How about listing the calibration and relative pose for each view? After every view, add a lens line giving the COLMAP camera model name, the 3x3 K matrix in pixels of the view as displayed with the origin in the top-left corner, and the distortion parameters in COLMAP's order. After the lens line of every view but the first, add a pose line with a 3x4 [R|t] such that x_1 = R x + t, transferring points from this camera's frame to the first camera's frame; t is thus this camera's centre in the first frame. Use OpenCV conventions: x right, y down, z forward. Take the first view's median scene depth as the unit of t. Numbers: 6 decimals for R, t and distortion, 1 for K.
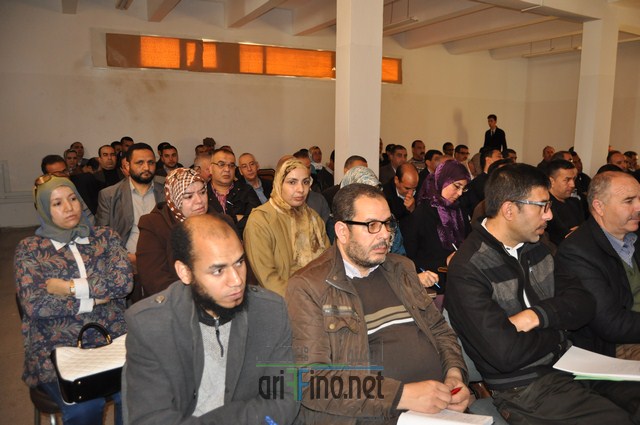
lens RADIAL K [[496.1, 0, 325.7], [0, 496.1, 215.7], [0, 0, 1]] dist [-0.104798, 0.044038]
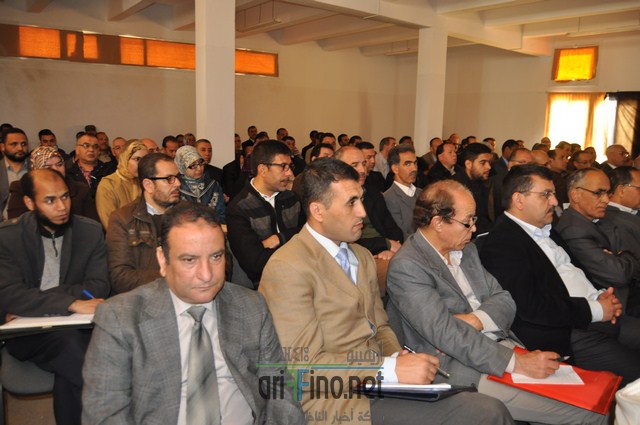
lens RADIAL K [[496.1, 0, 325.7], [0, 496.1, 215.7], [0, 0, 1]] dist [-0.104798, 0.044038]
pose [[0.982093, -0.019397, 0.187395, 0.140161], [0.015666, 0.999649, 0.021370, 0.050764], [-0.187743, -0.018052, 0.982052, -0.278542]]
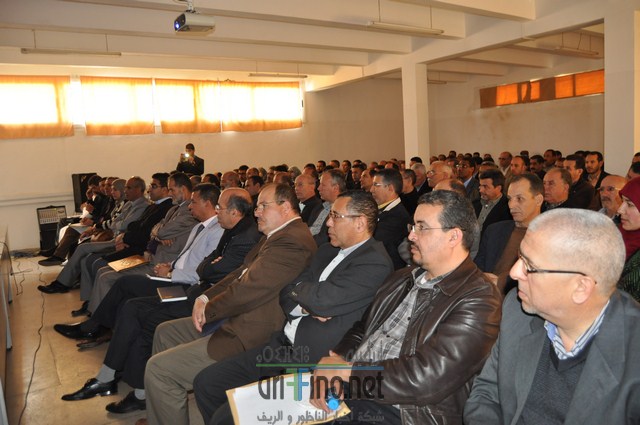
lens RADIAL K [[496.1, 0, 325.7], [0, 496.1, 215.7], [0, 0, 1]] dist [-0.104798, 0.044038]
pose [[0.090092, 0.106427, -0.990231, 2.706117], [-0.107094, 0.989544, 0.096610, -0.093037], [0.990159, 0.097344, 0.100548, 0.697068]]
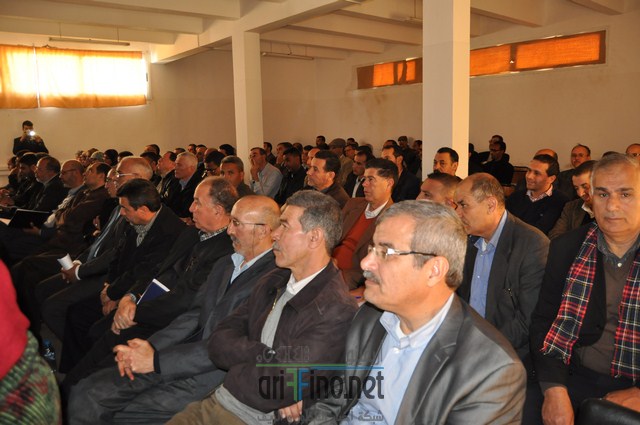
lens RADIAL K [[496.1, 0, 325.7], [0, 496.1, 215.7], [0, 0, 1]] dist [-0.104798, 0.044038]
pose [[0.204993, 0.147845, -0.967533, 2.392061], [-0.134924, 0.983357, 0.121677, -0.196901], [0.969419, 0.105600, 0.221529, 1.293823]]
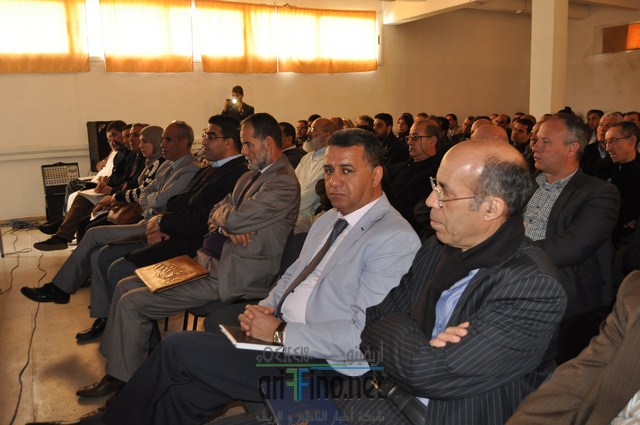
lens RADIAL K [[527.0, 0, 322.4], [0, 527.0, 212.9], [0, 0, 1]] dist [-0.079621, 0.008327]
pose [[0.017267, 0.172684, -0.984826, 2.162157], [-0.130869, 0.976889, 0.168998, -0.036738], [0.991249, 0.125965, 0.039467, 0.508275]]
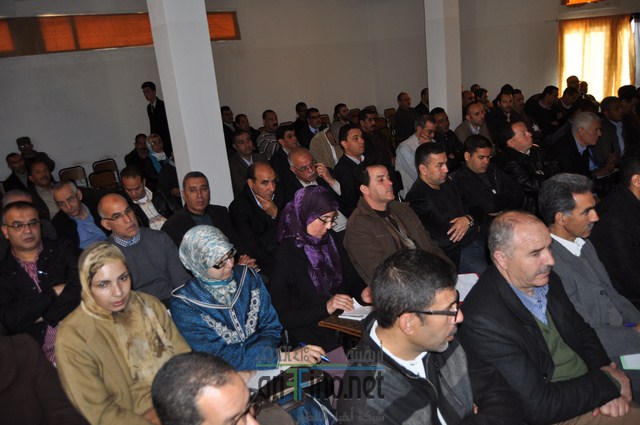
lens RADIAL K [[496.1, 0, 325.7], [0, 496.1, 215.7], [0, 0, 1]] dist [-0.104798, 0.044038]
pose [[0.950396, -0.186862, 0.248656, 0.054752], [0.155883, 0.977932, 0.139101, -0.146291], [-0.269162, -0.093440, 0.958551, 0.176382]]
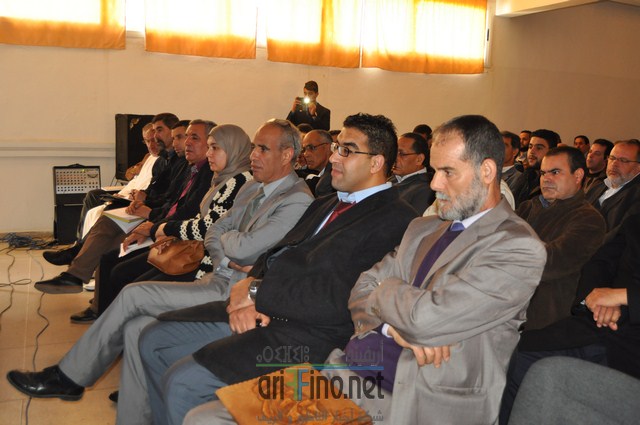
lens RADIAL K [[603.6, 0, 320.0], [0, 603.6, 212.5], [0, 0, 1]] dist [-0.071342, -0.004417]
pose [[-0.060194, 0.133283, -0.989248, 1.854618], [-0.192926, 0.970805, 0.142537, -0.006979], [0.979365, 0.199431, -0.032723, 0.339547]]
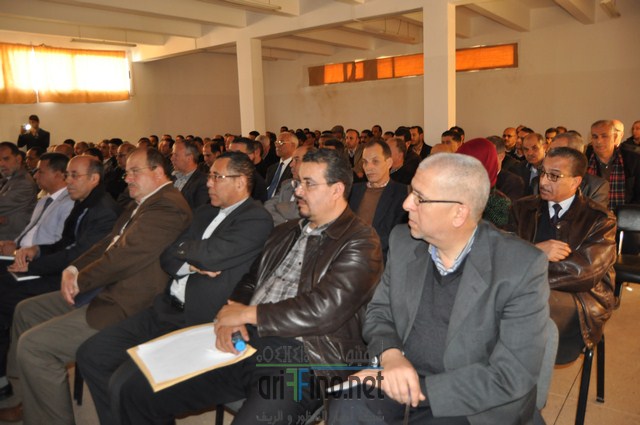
lens RADIAL K [[496.1, 0, 325.7], [0, 496.1, 215.7], [0, 0, 1]] dist [-0.104798, 0.044038]
pose [[0.426117, 0.138842, -0.893950, 2.731468], [-0.106417, 0.988985, 0.102877, -0.064925], [0.898387, 0.051294, 0.436199, 0.623938]]
